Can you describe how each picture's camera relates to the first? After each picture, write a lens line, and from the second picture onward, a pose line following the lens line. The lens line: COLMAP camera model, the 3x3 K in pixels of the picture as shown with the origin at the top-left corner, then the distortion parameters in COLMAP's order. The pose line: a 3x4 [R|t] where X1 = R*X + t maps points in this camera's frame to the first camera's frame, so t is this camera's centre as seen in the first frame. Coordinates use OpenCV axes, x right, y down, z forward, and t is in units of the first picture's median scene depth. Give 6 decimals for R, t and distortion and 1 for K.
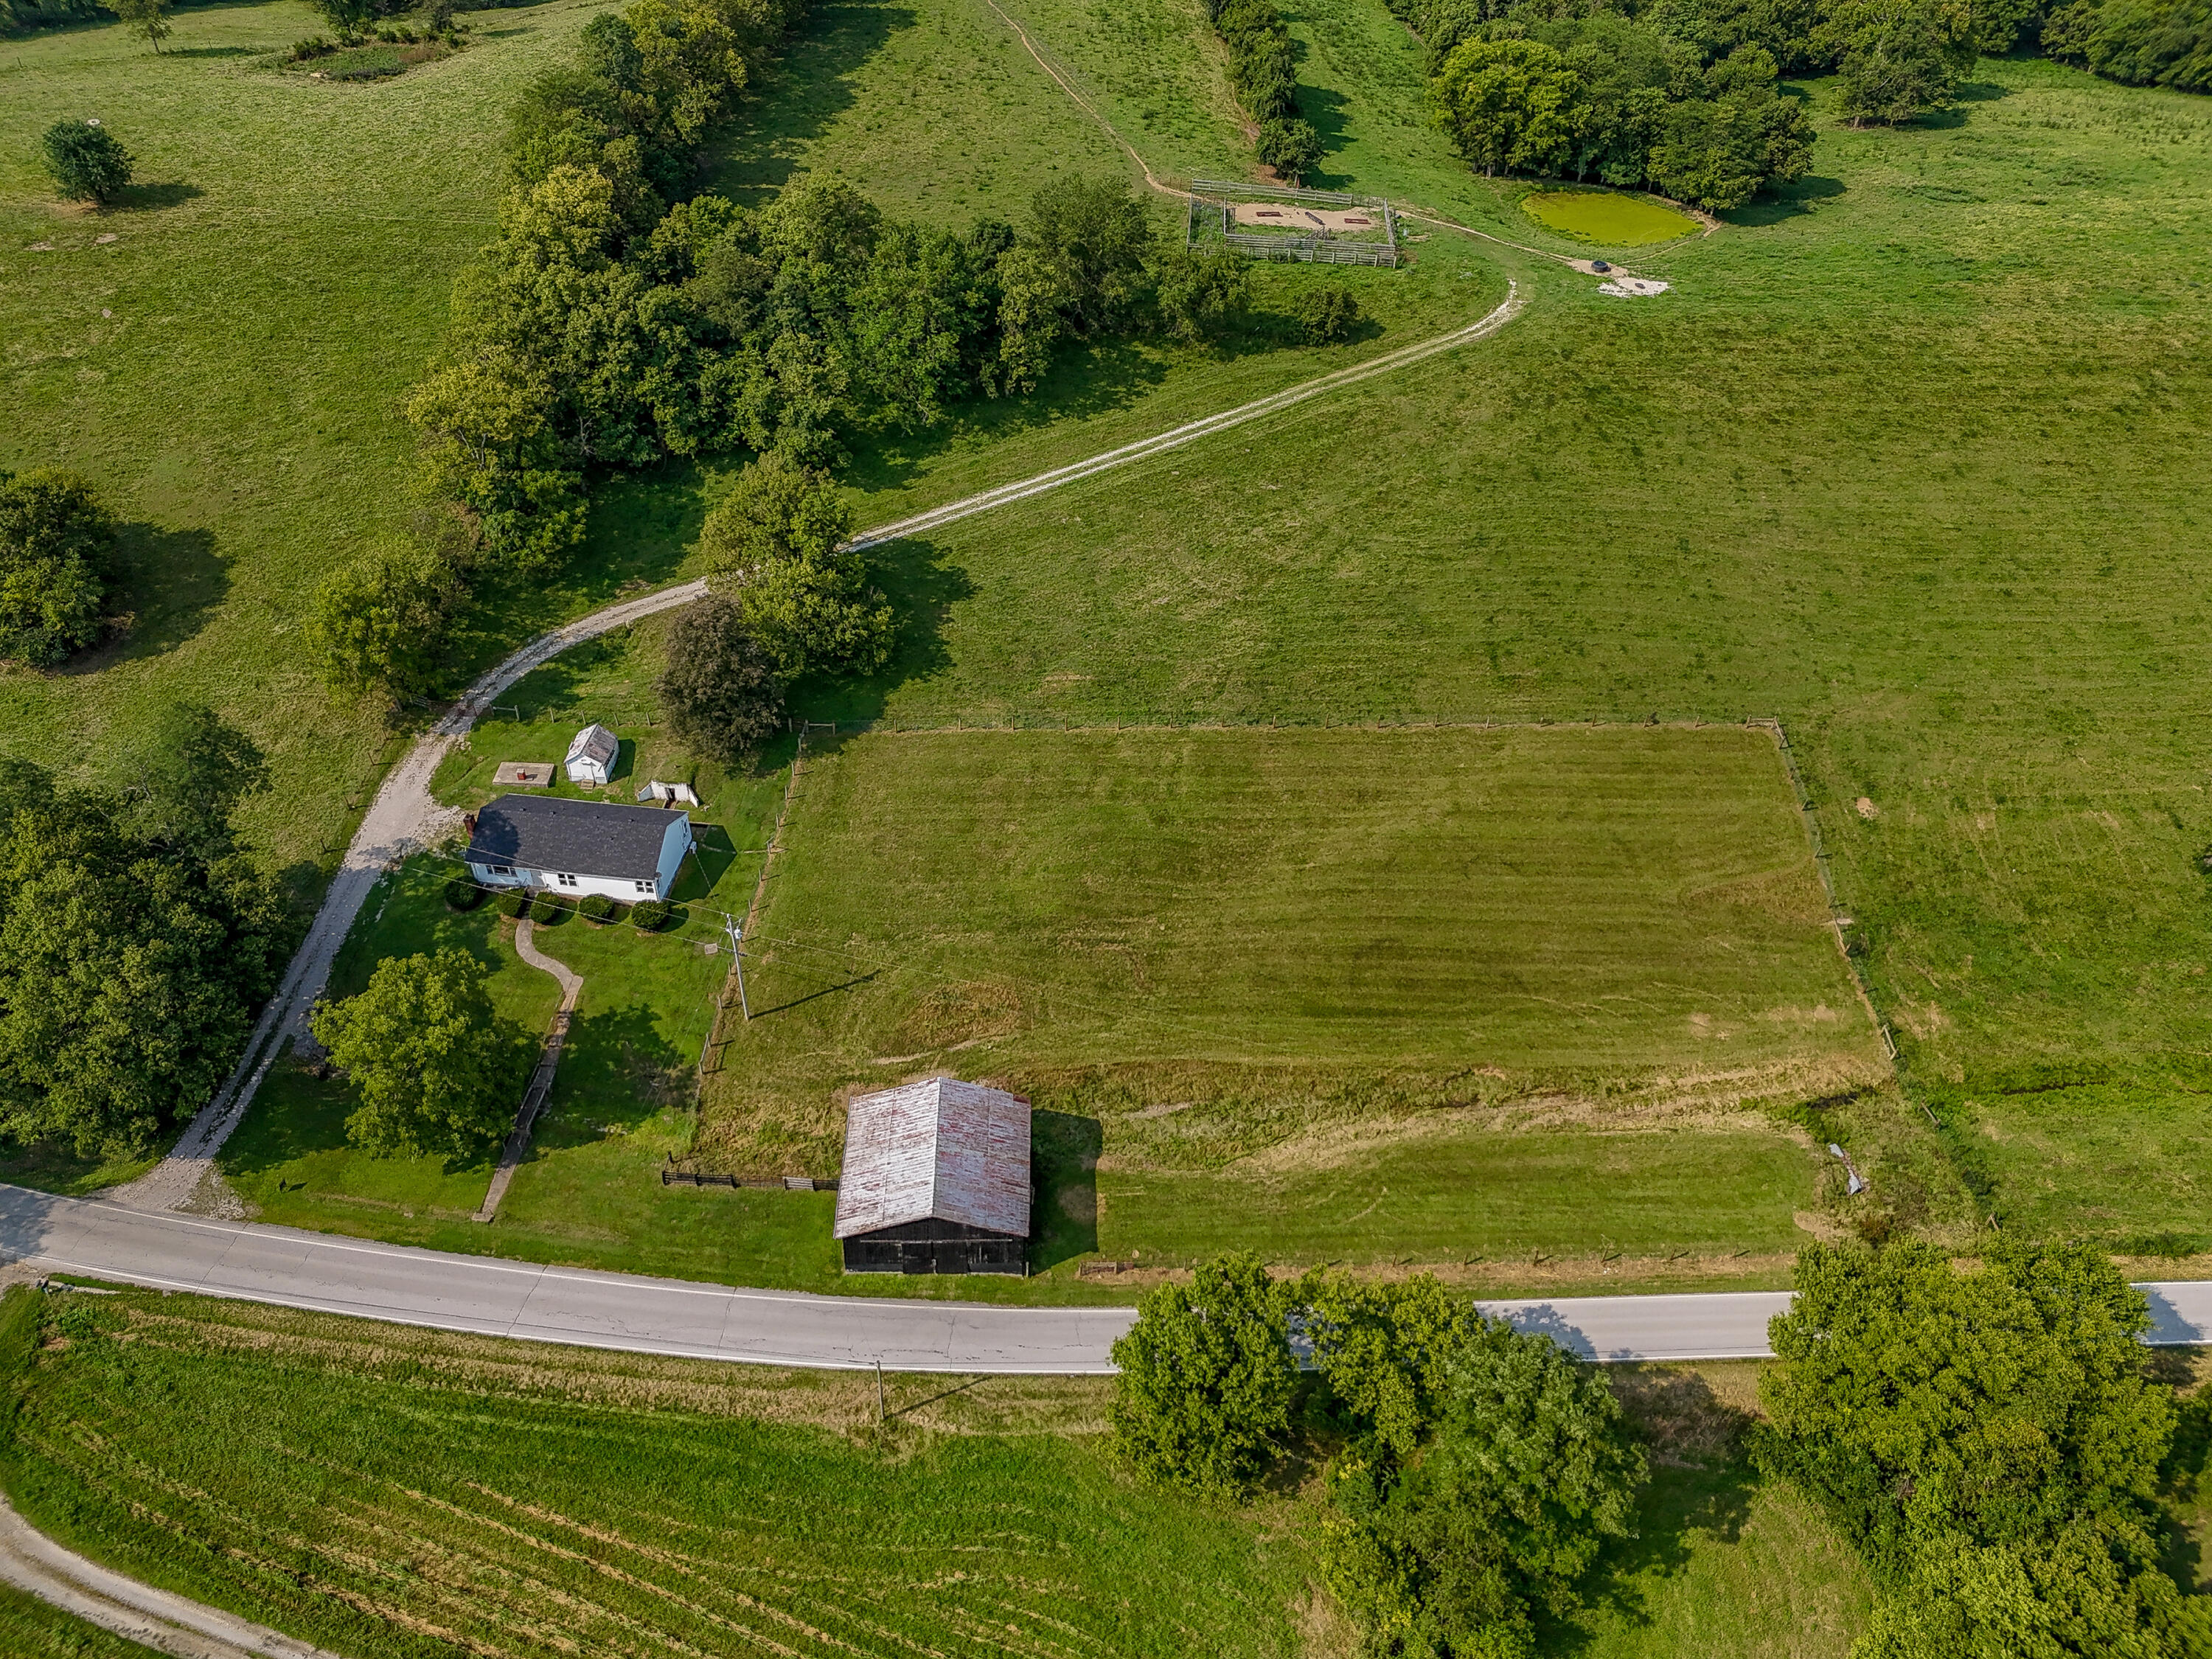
lens RADIAL K [[1612.1, 0, 1106.0], [0, 1612.1, 829.5], [0, 0, 1]] dist [0.070484, -0.077562]
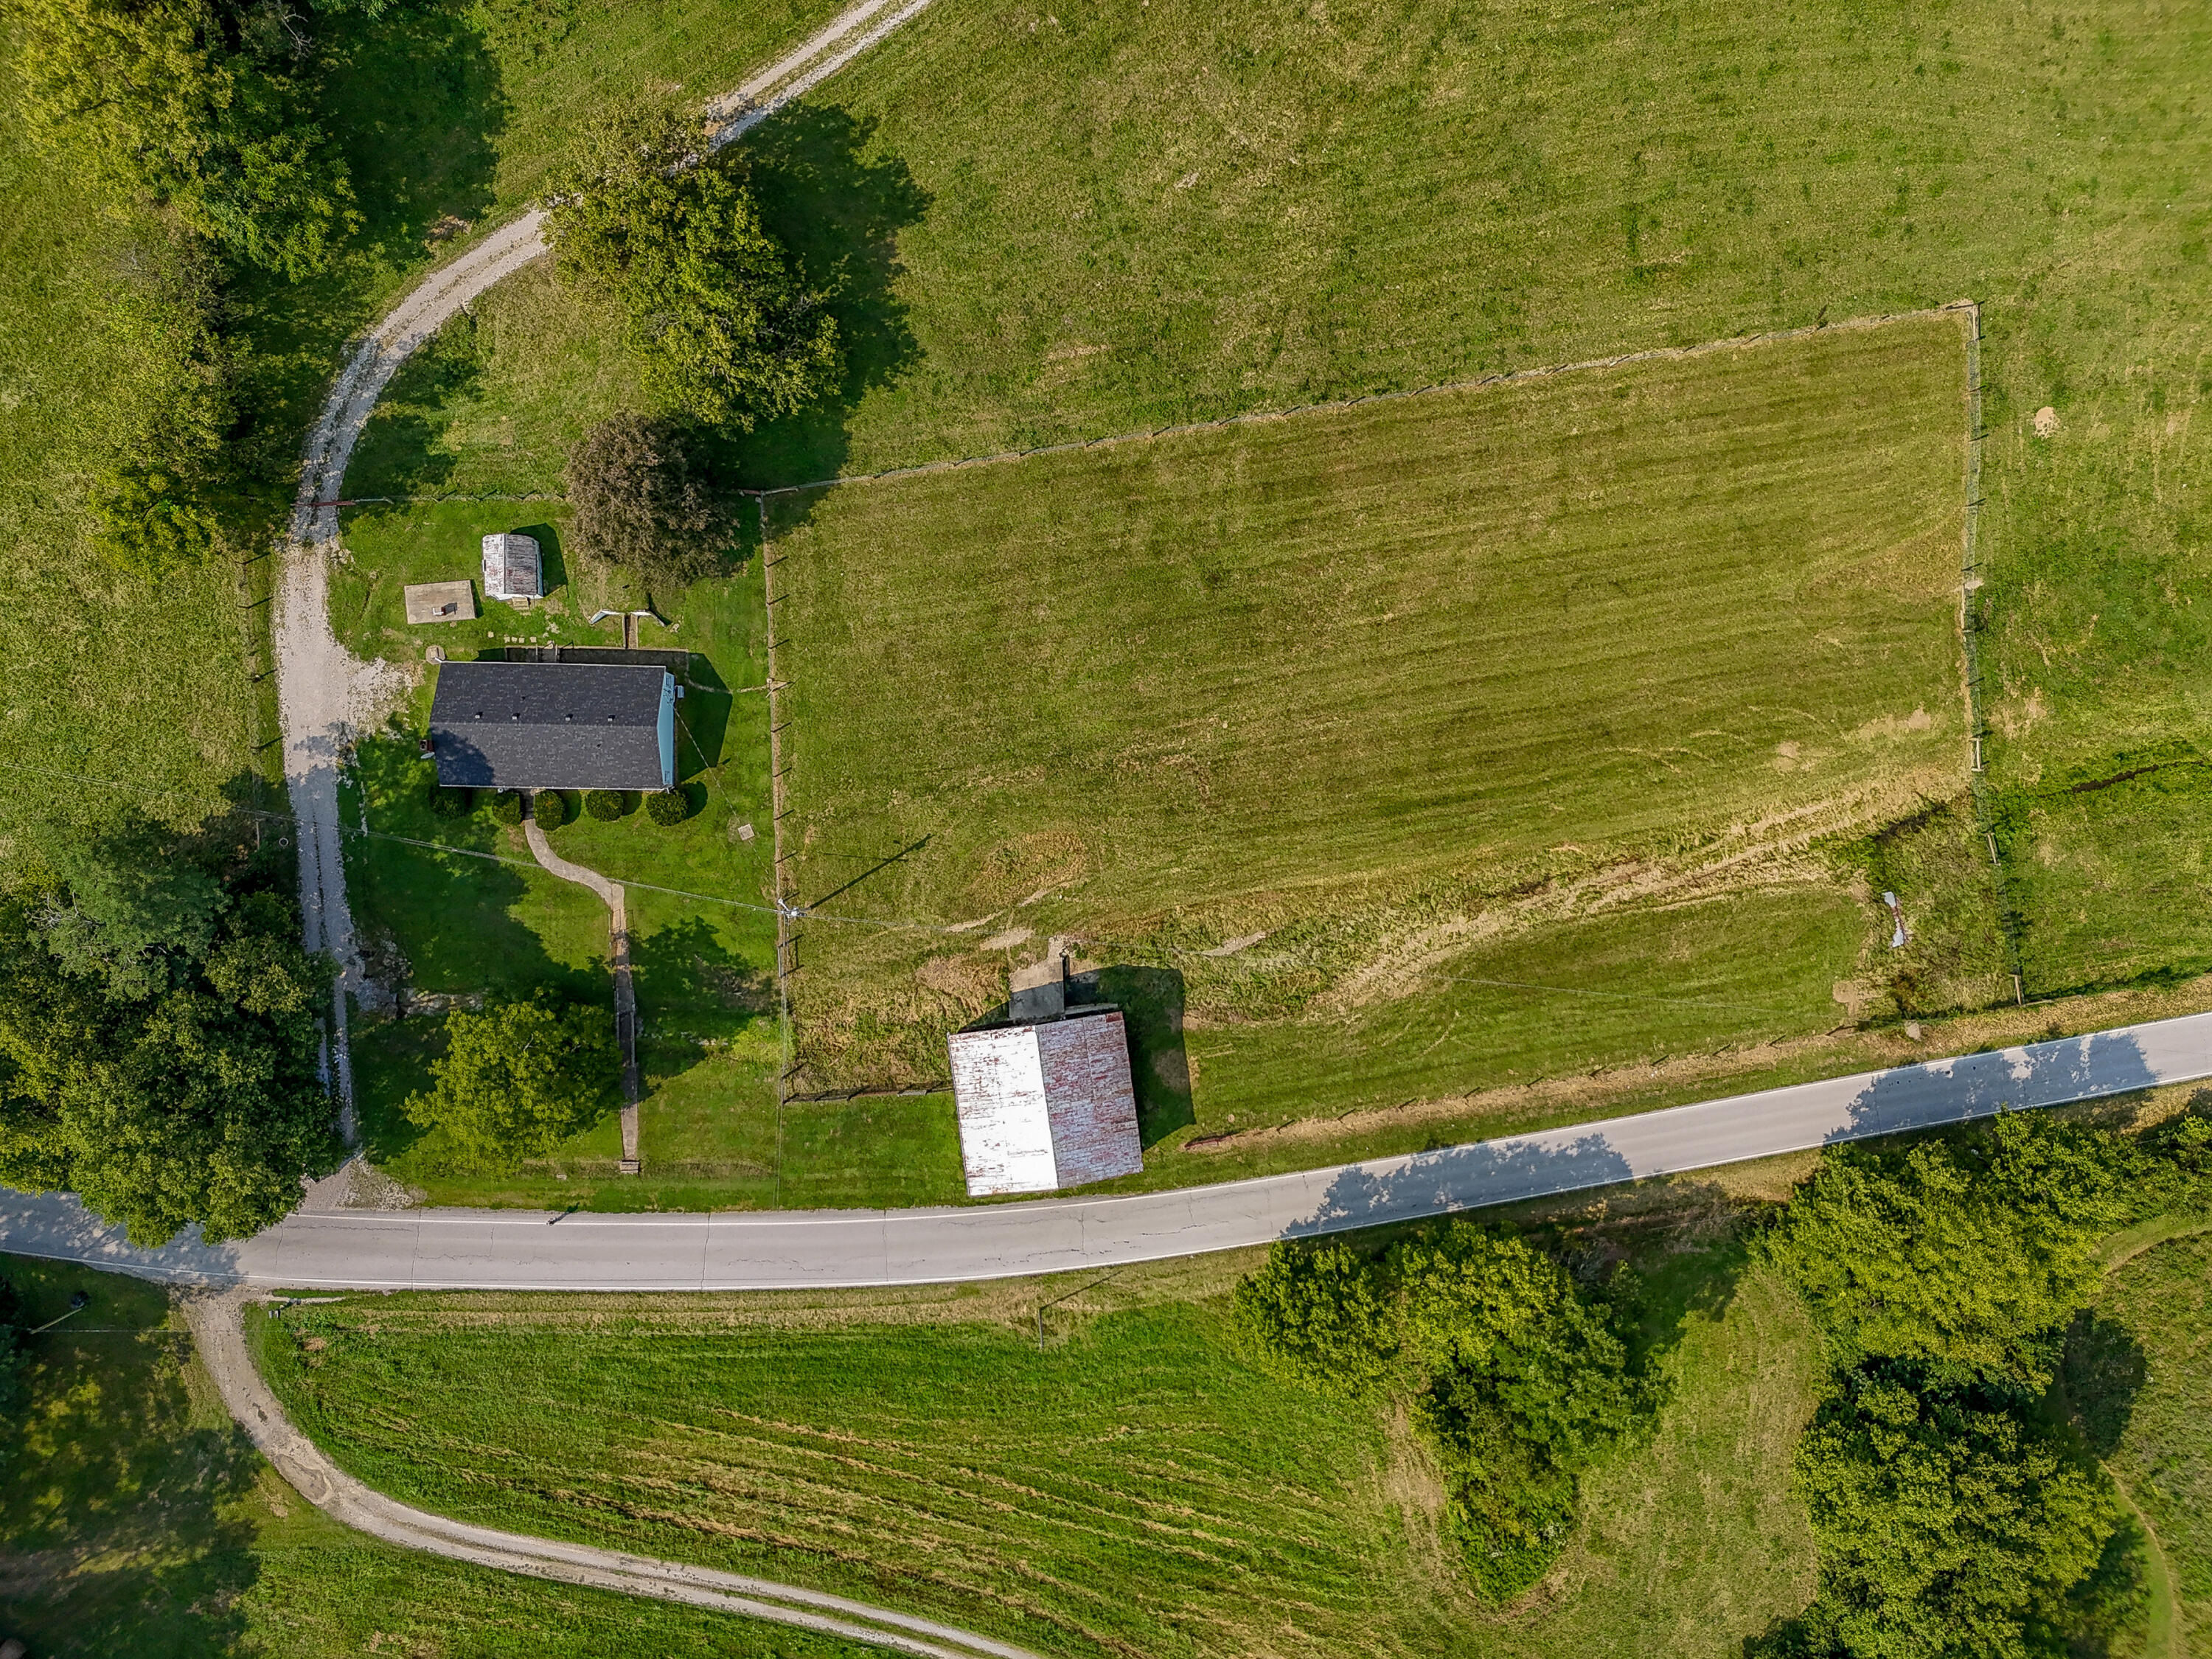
lens RADIAL K [[1612.1, 0, 1106.0], [0, 1612.1, 829.5], [0, 0, 1]] dist [0.070484, -0.077562]
pose [[0.994062, -0.108367, 0.009844, -0.048860], [0.063761, 0.653403, 0.754320, -0.611226], [-0.088175, -0.749214, 0.656433, 0.379029]]
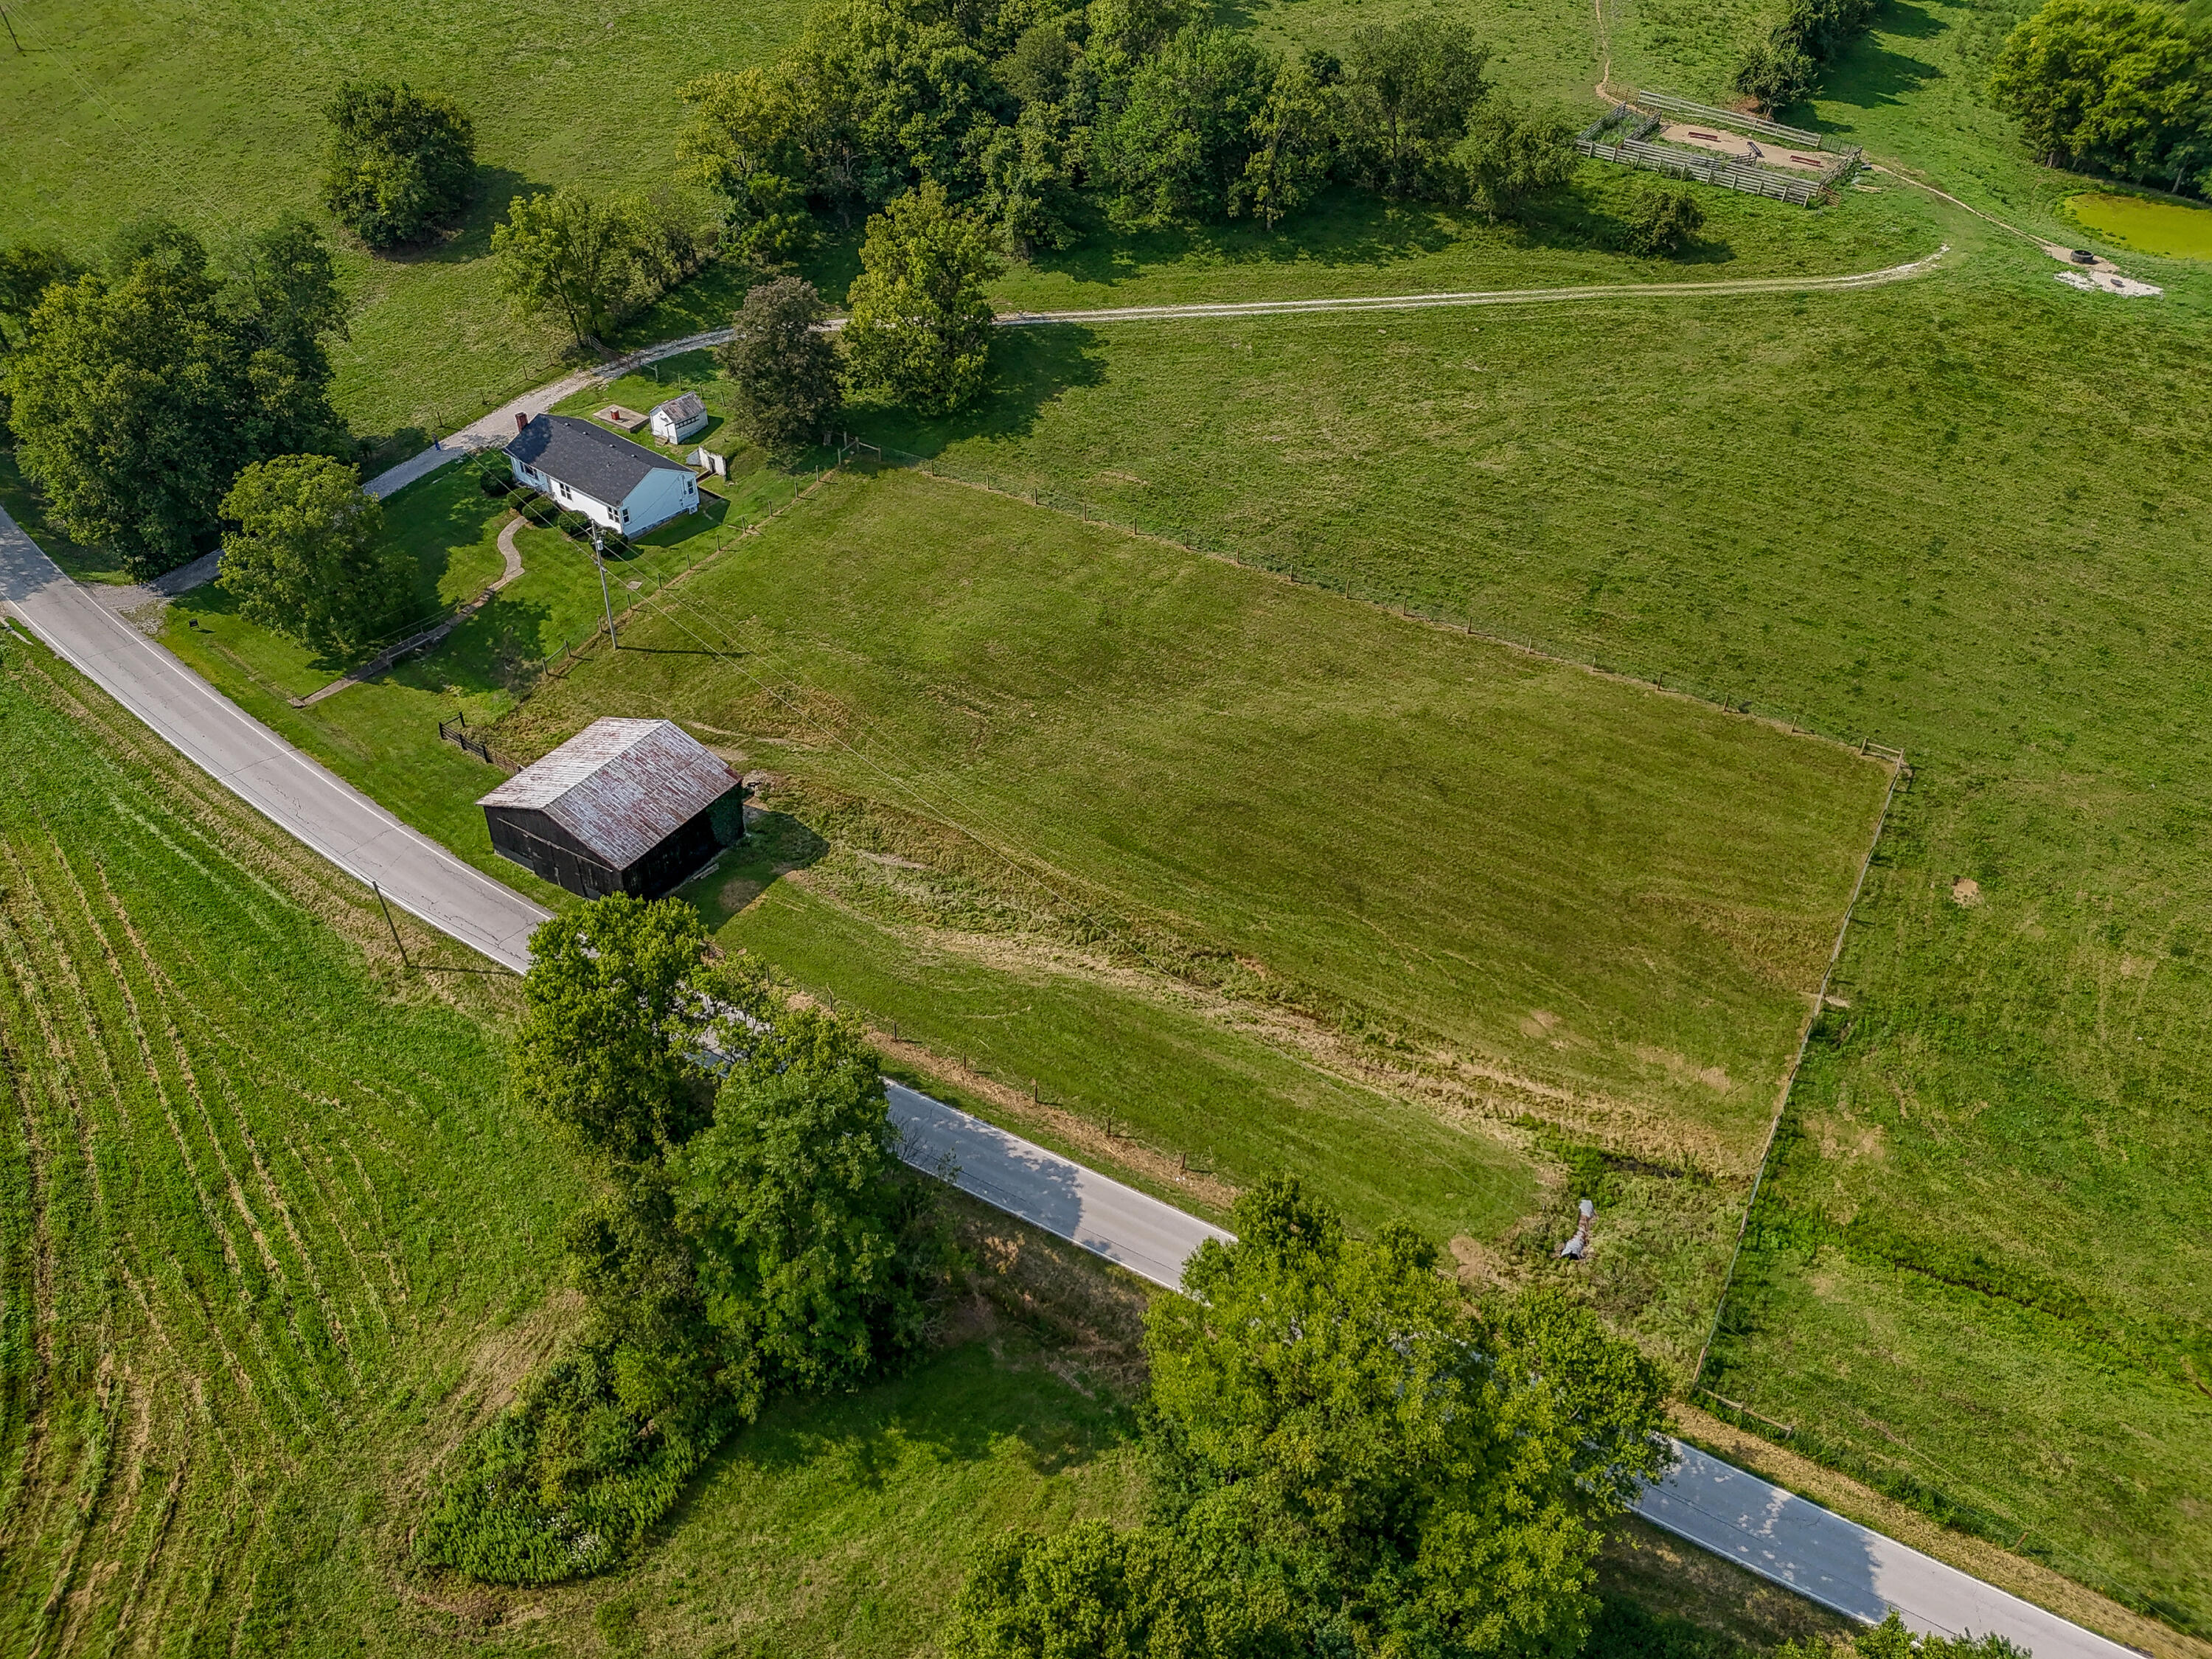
lens RADIAL K [[1610.8, 0, 1113.0], [0, 1610.8, 833.8], [0, 0, 1]] dist [0.046133, -0.033122]
pose [[0.852974, 0.332038, -0.402724, 0.480653], [-0.349766, 0.936318, 0.031169, 0.083474], [0.387427, 0.114273, 0.914791, 0.198605]]
